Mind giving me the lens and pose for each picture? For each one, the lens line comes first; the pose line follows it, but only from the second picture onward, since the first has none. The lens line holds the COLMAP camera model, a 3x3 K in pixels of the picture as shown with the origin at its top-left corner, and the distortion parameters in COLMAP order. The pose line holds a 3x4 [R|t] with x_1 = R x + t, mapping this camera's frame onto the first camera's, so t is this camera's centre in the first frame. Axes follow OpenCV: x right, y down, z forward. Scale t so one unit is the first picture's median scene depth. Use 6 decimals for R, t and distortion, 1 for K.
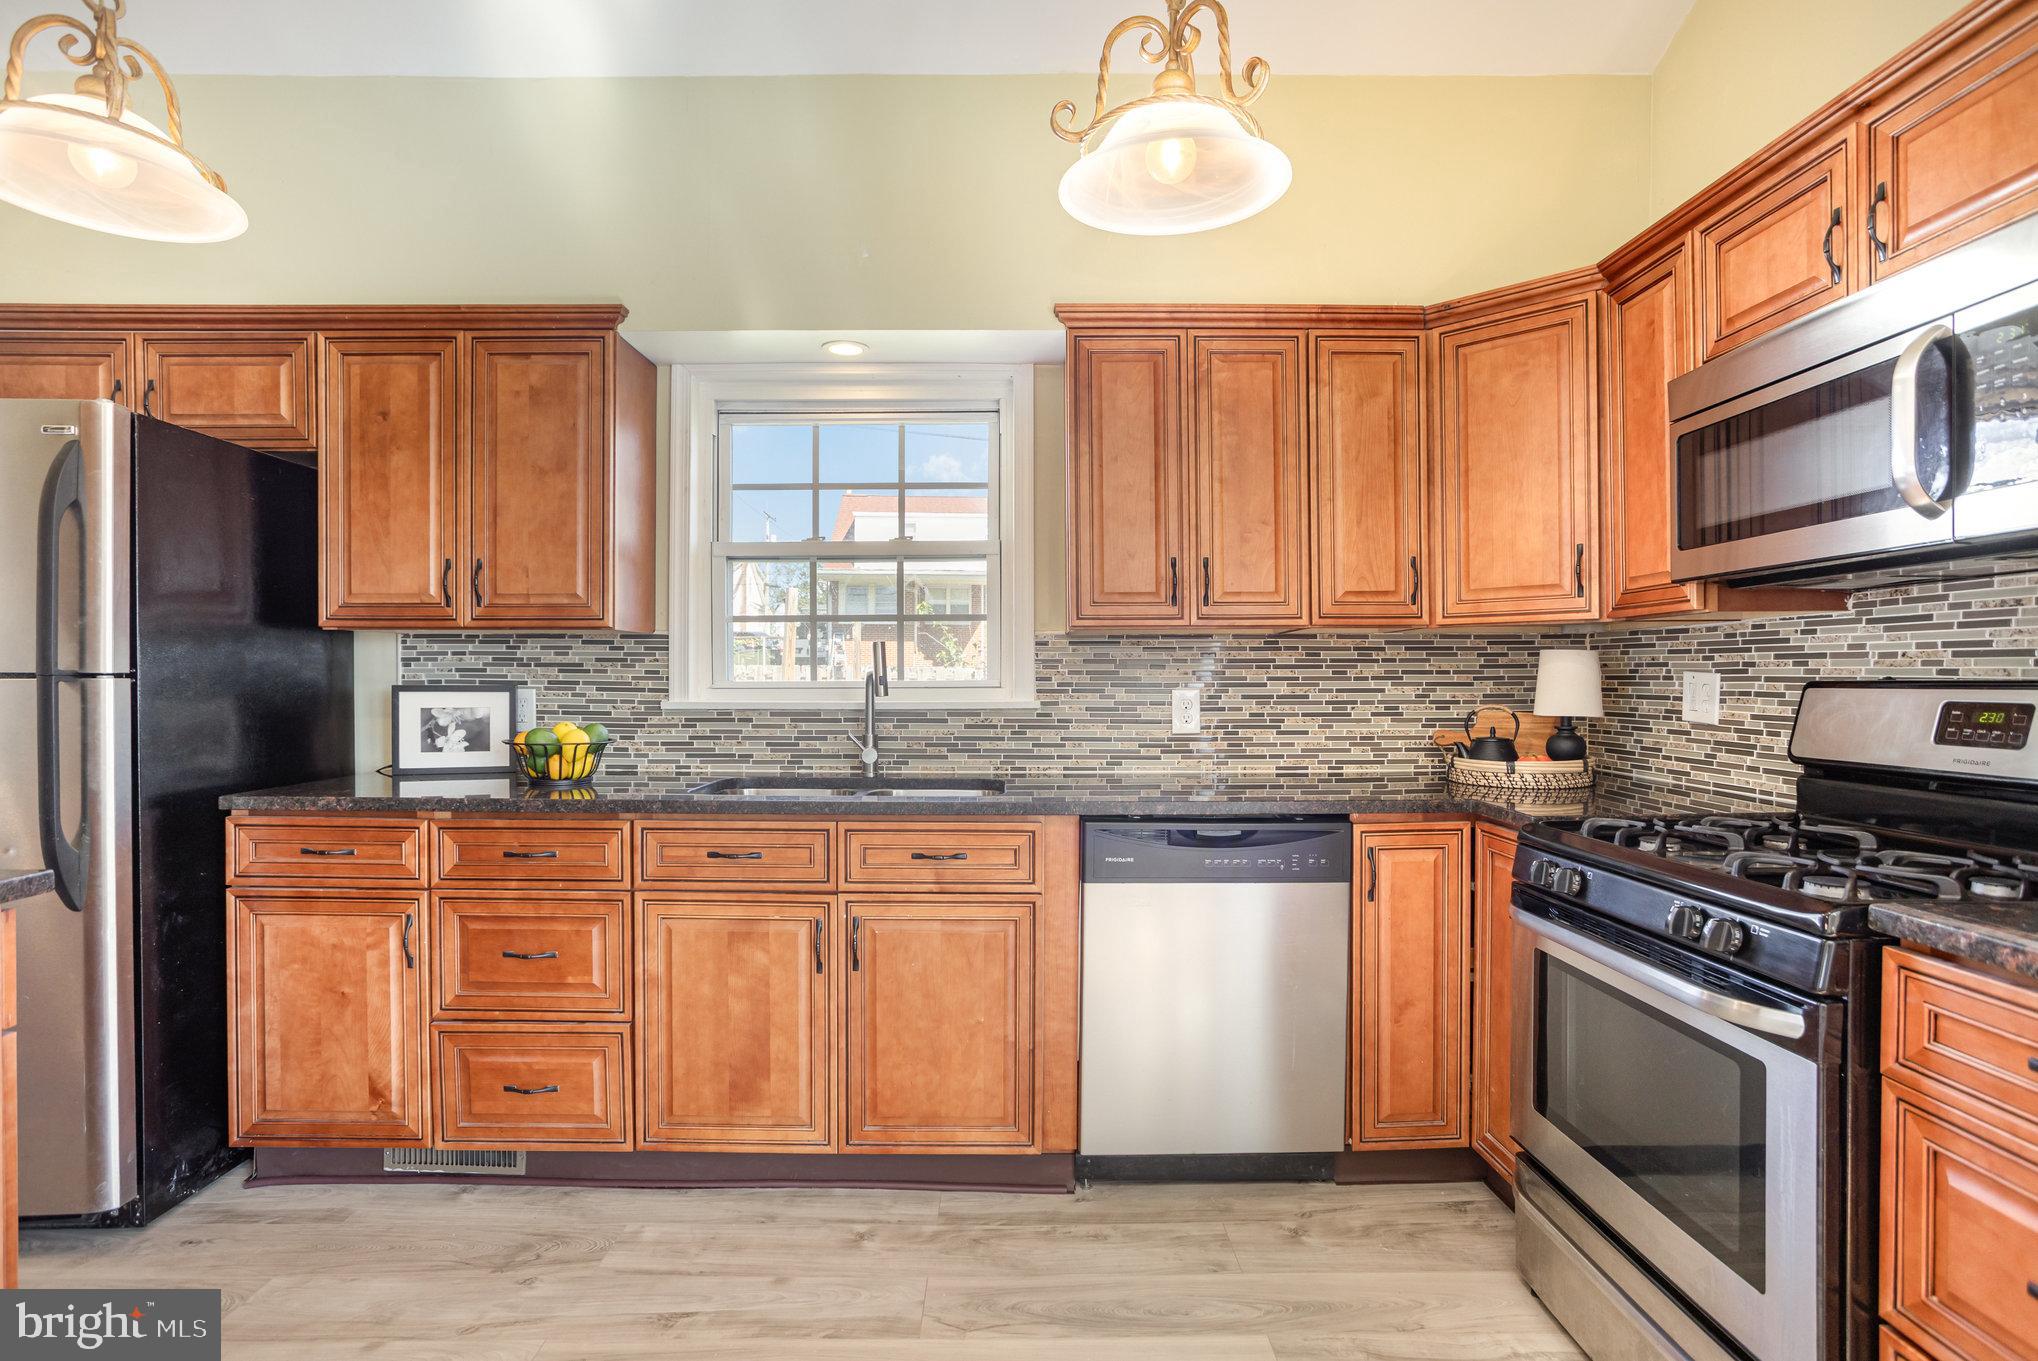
lens RADIAL K [[1005.9, 0, 1019.0], [0, 1005.9, 680.5], [0, 0, 1]] dist [-0.056674, 0.032130]
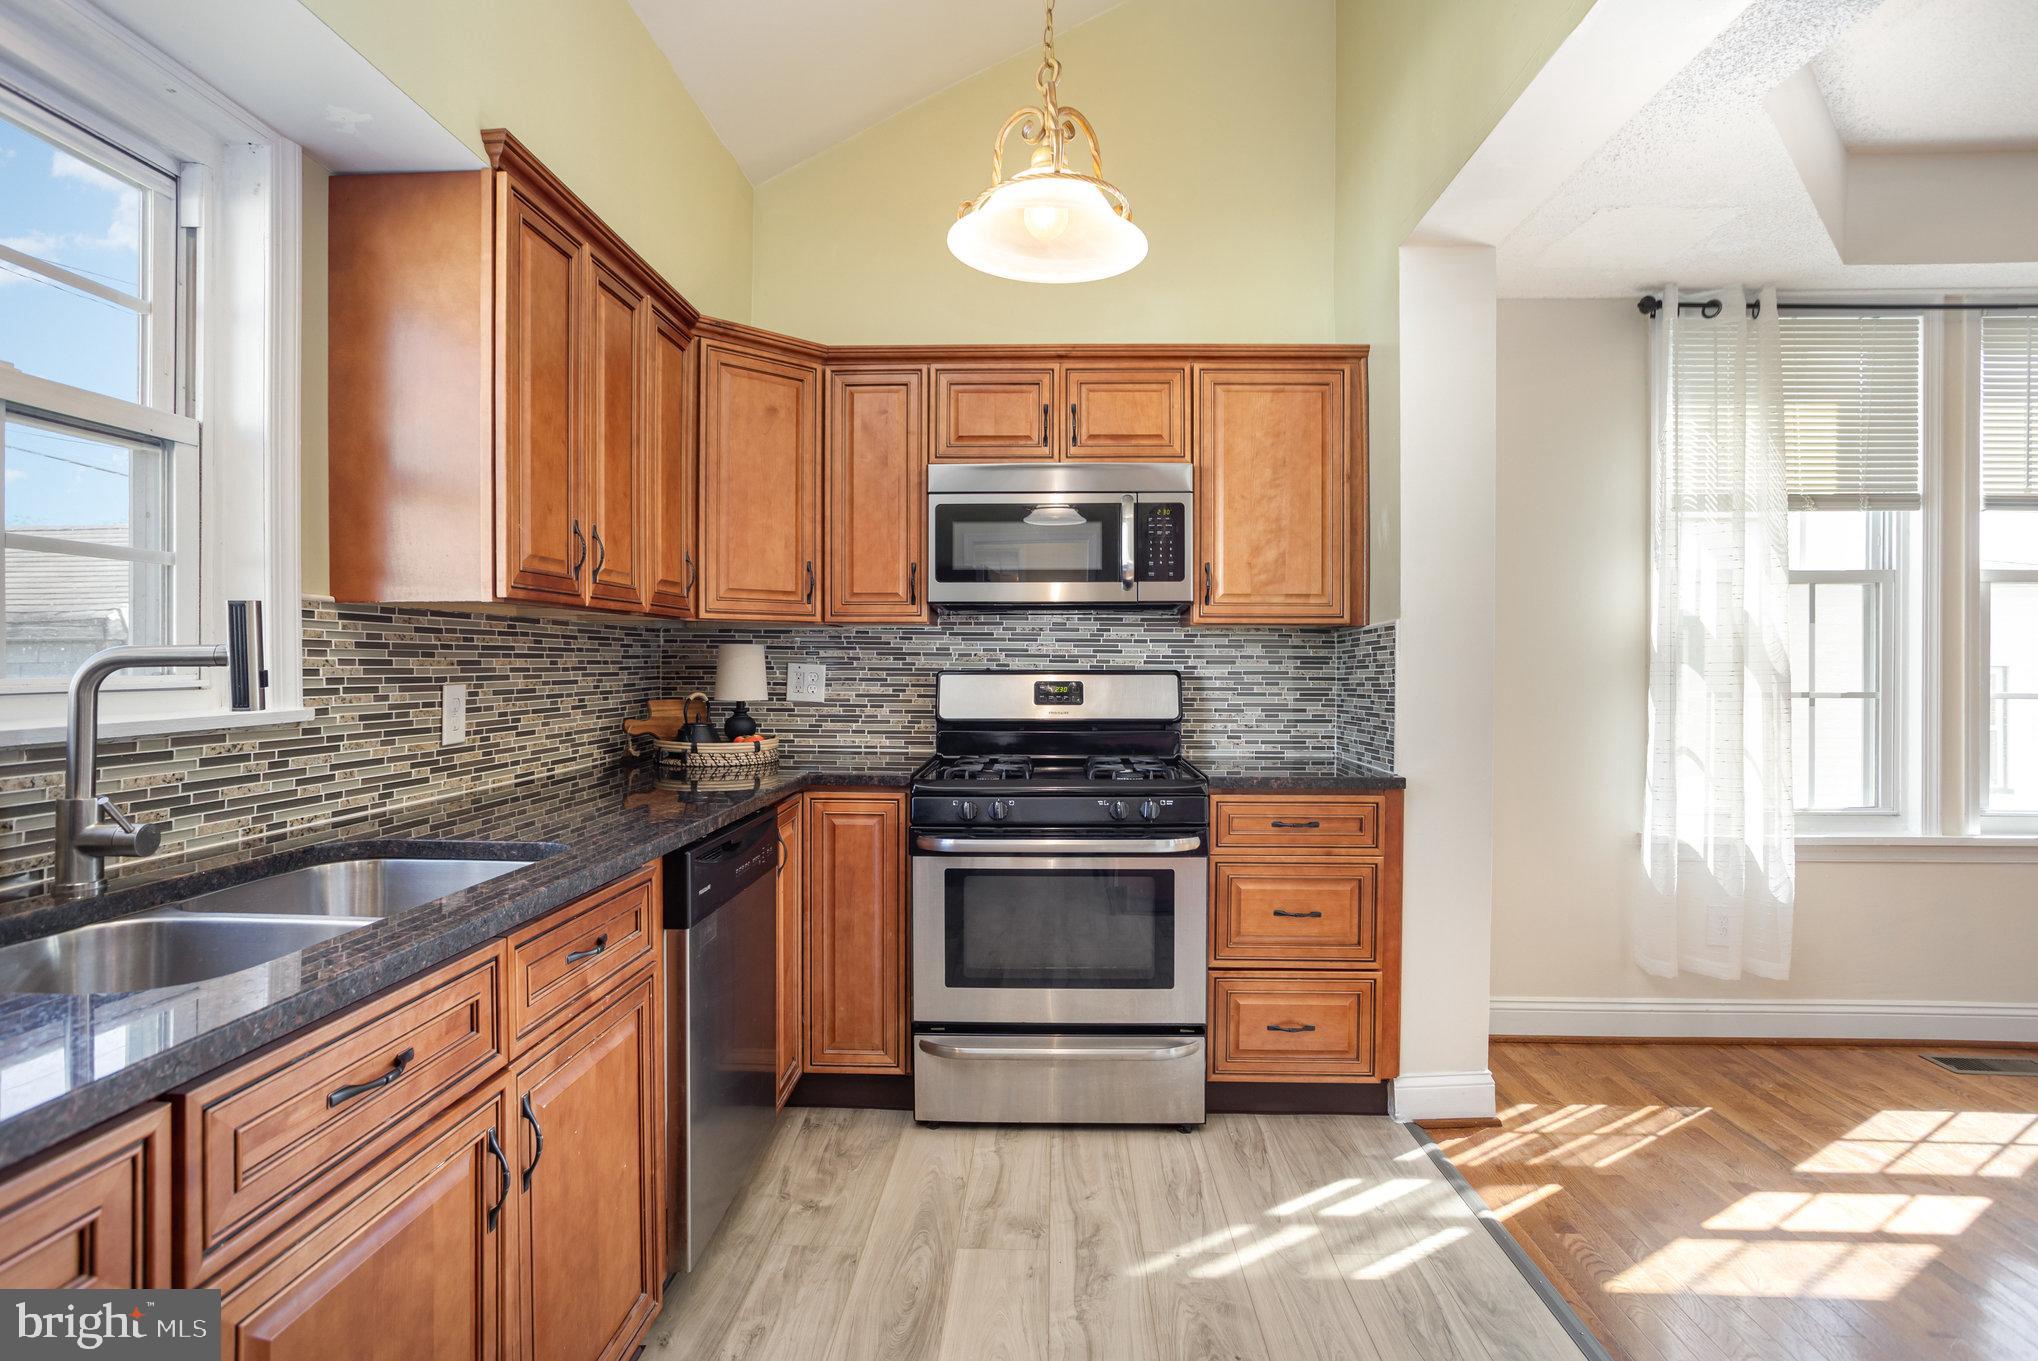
lens RADIAL K [[1011.8, 0, 1004.9], [0, 1011.8, 669.7], [0, 0, 1]] dist [-0.067930, 0.032825]
pose [[0.051641, -0.004642, 0.998655, -0.621438], [0.000523, 0.999989, 0.004621, -0.006320], [-0.998666, 0.000283, 0.051643, 0.619507]]
